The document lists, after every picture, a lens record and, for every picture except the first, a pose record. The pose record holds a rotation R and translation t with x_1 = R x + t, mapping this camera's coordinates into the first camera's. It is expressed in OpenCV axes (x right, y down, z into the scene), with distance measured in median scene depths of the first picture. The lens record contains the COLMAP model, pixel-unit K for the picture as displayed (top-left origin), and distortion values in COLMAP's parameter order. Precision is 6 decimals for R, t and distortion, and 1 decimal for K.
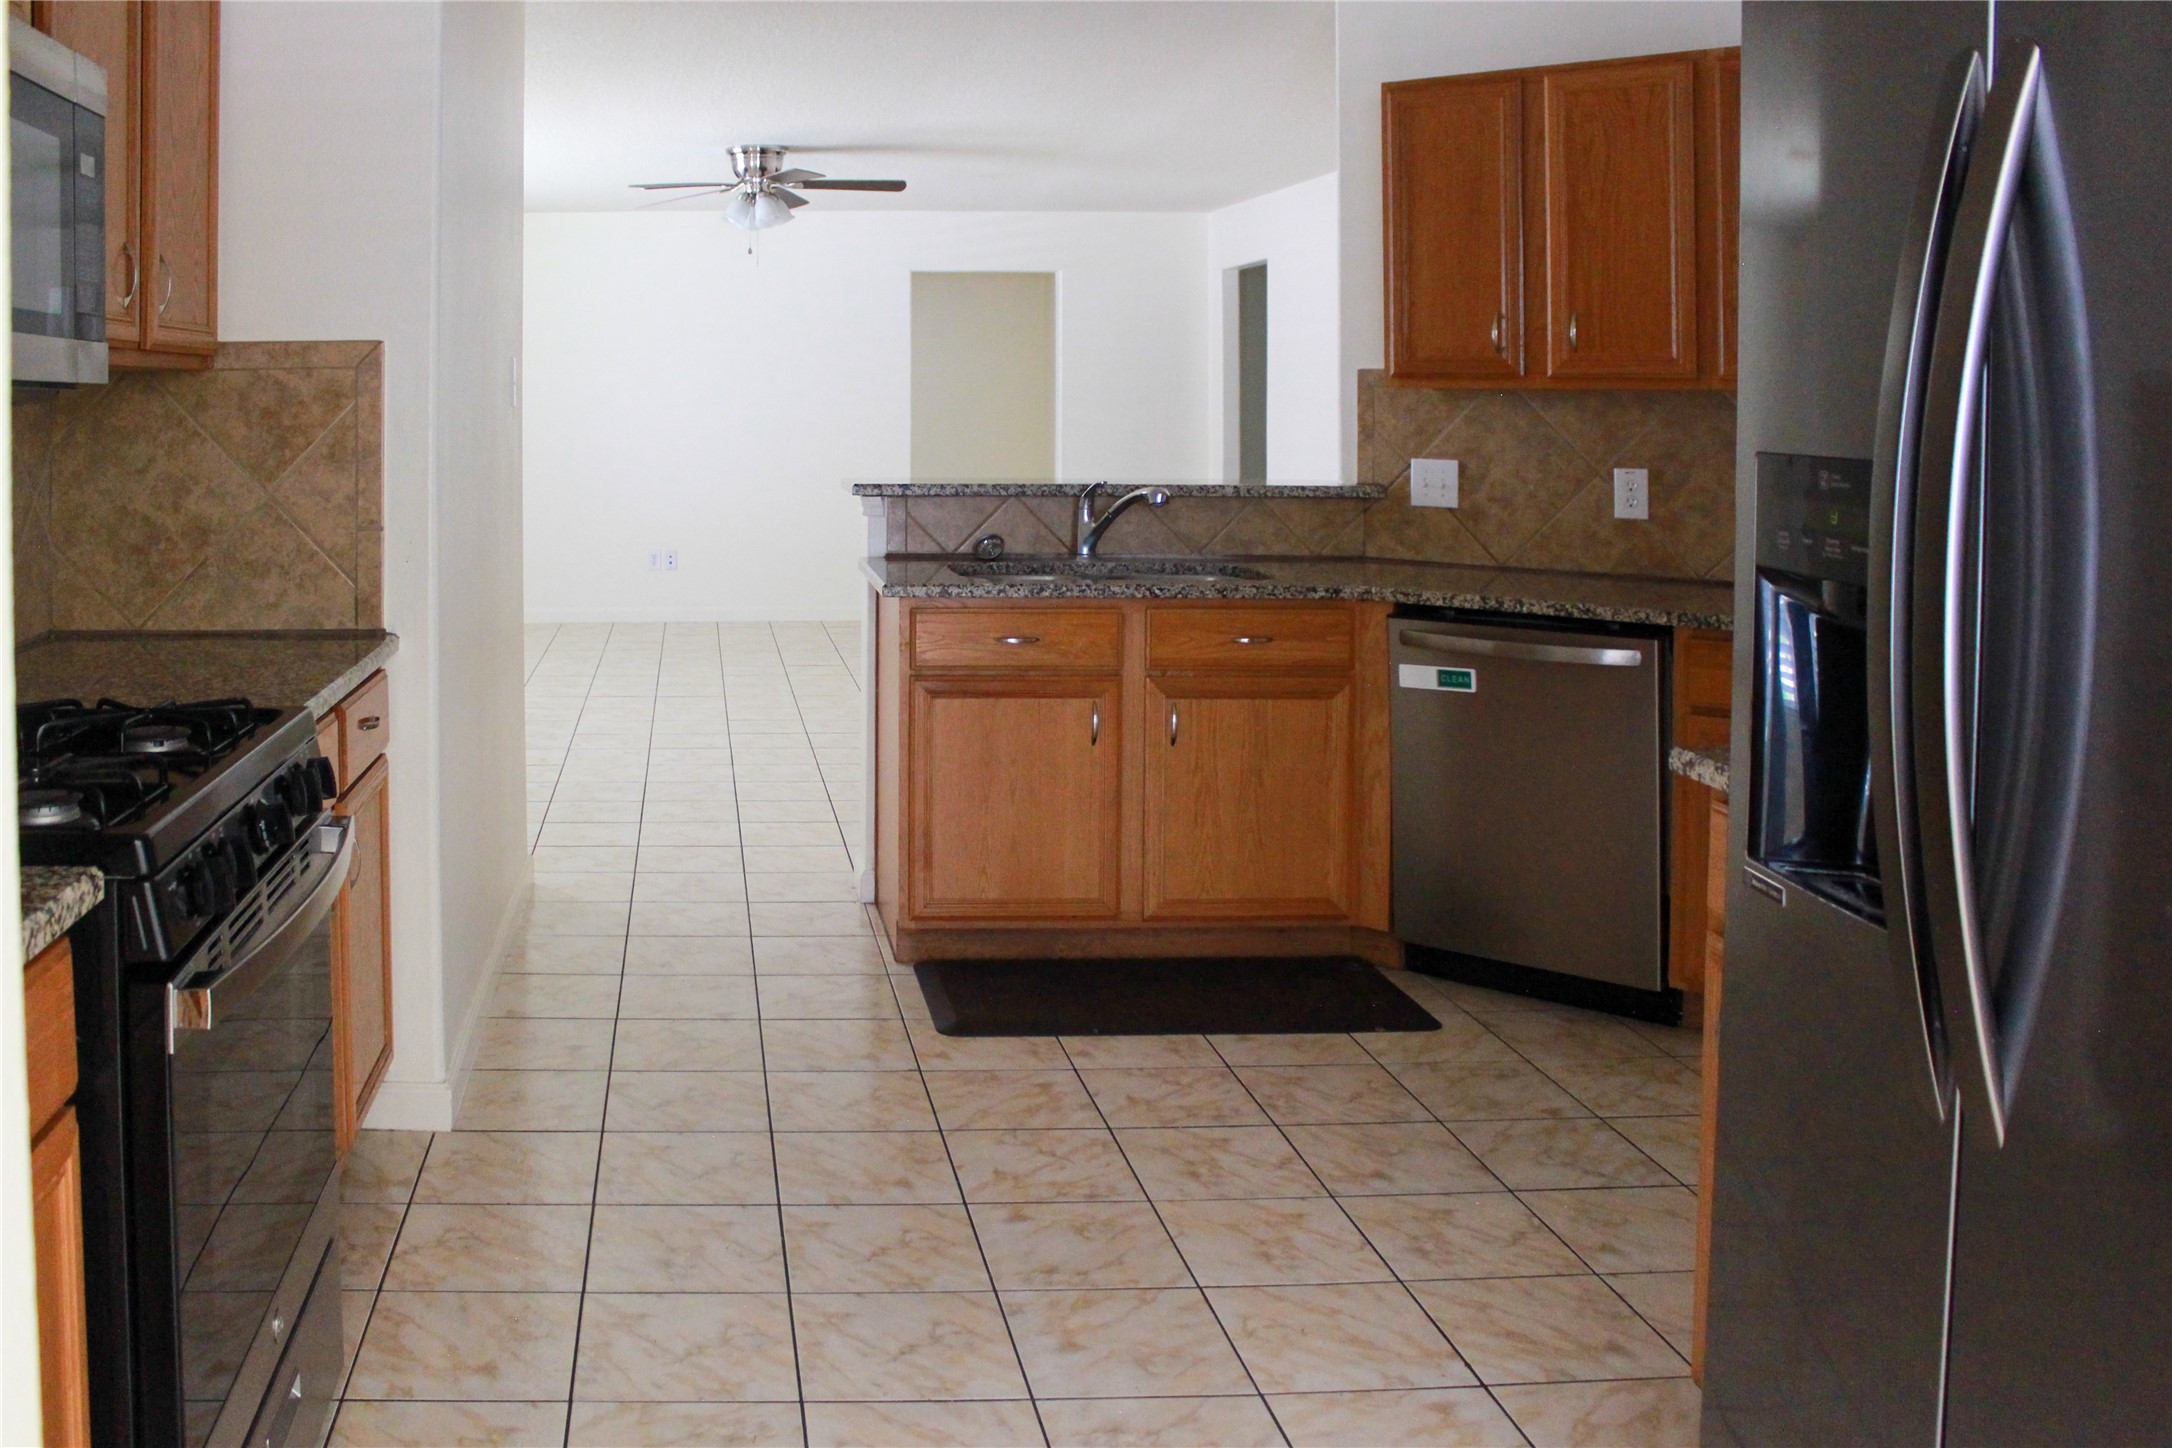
lens RADIAL K [[1854.3, 0, 1086.0], [0, 1854.3, 724.0], [0, 0, 1]] dist [-0.039148, 0.000798]
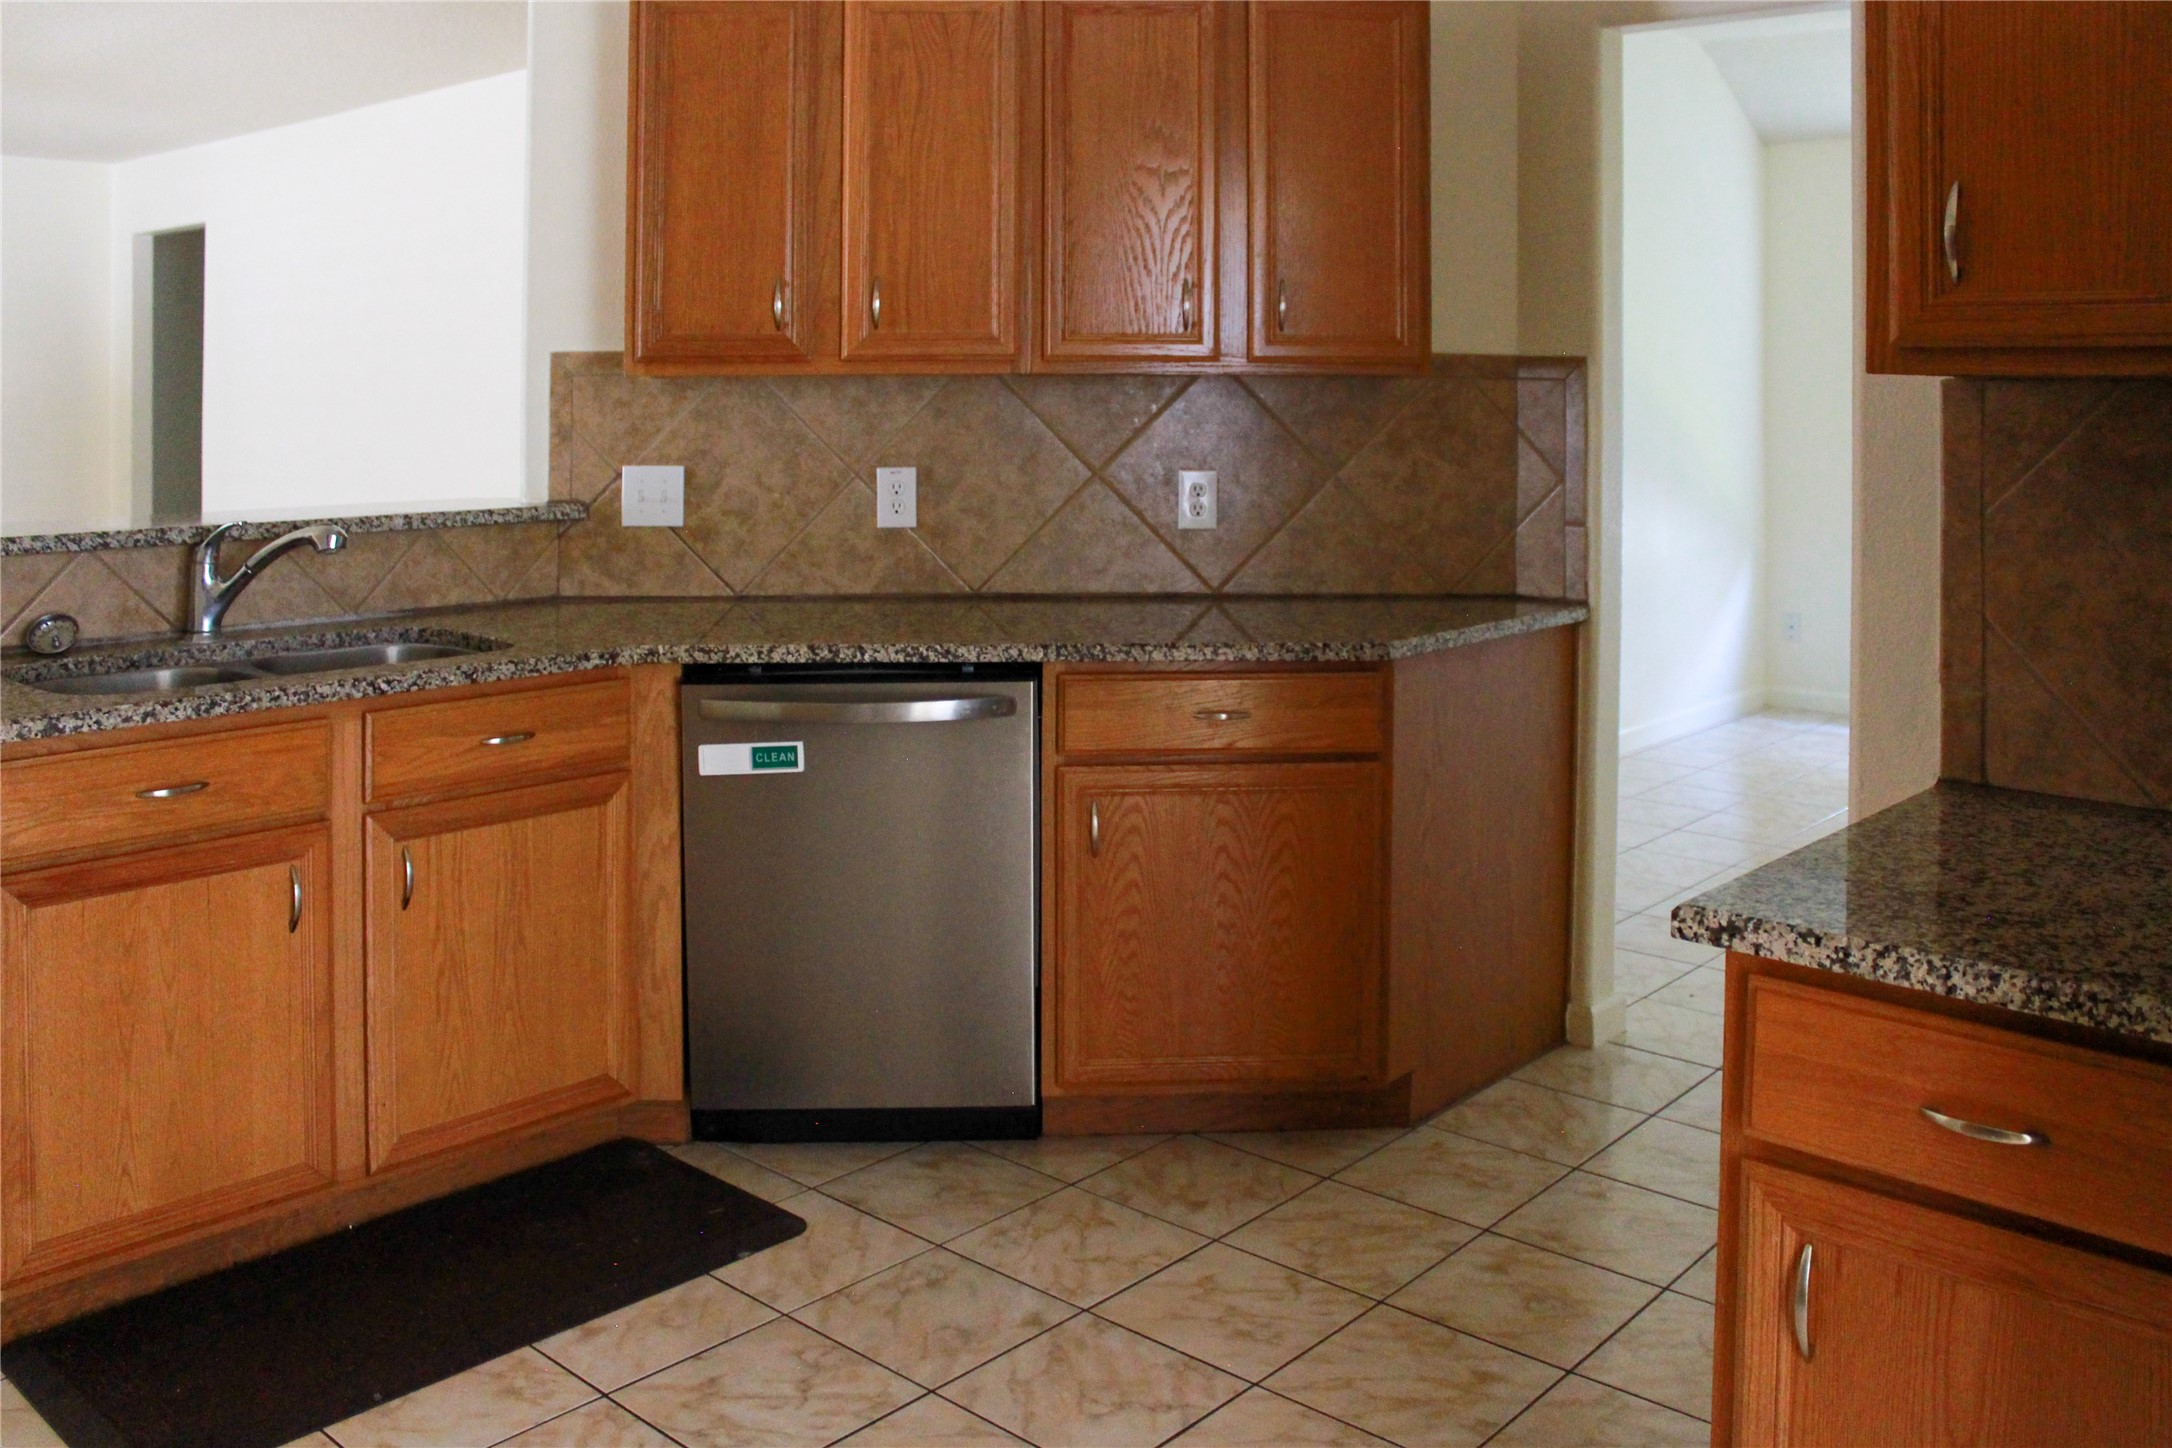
lens RADIAL K [[1830.8, 0, 1086.4], [0, 1830.8, 473.5], [0, 0, 1]] dist [-0.124662, 0.083238]
pose [[0.800606, -0.042750, 0.597665, -0.131613], [0.114942, 0.989885, -0.083168, -0.060251], [-0.588064, 0.135282, 0.797421, 0.310022]]
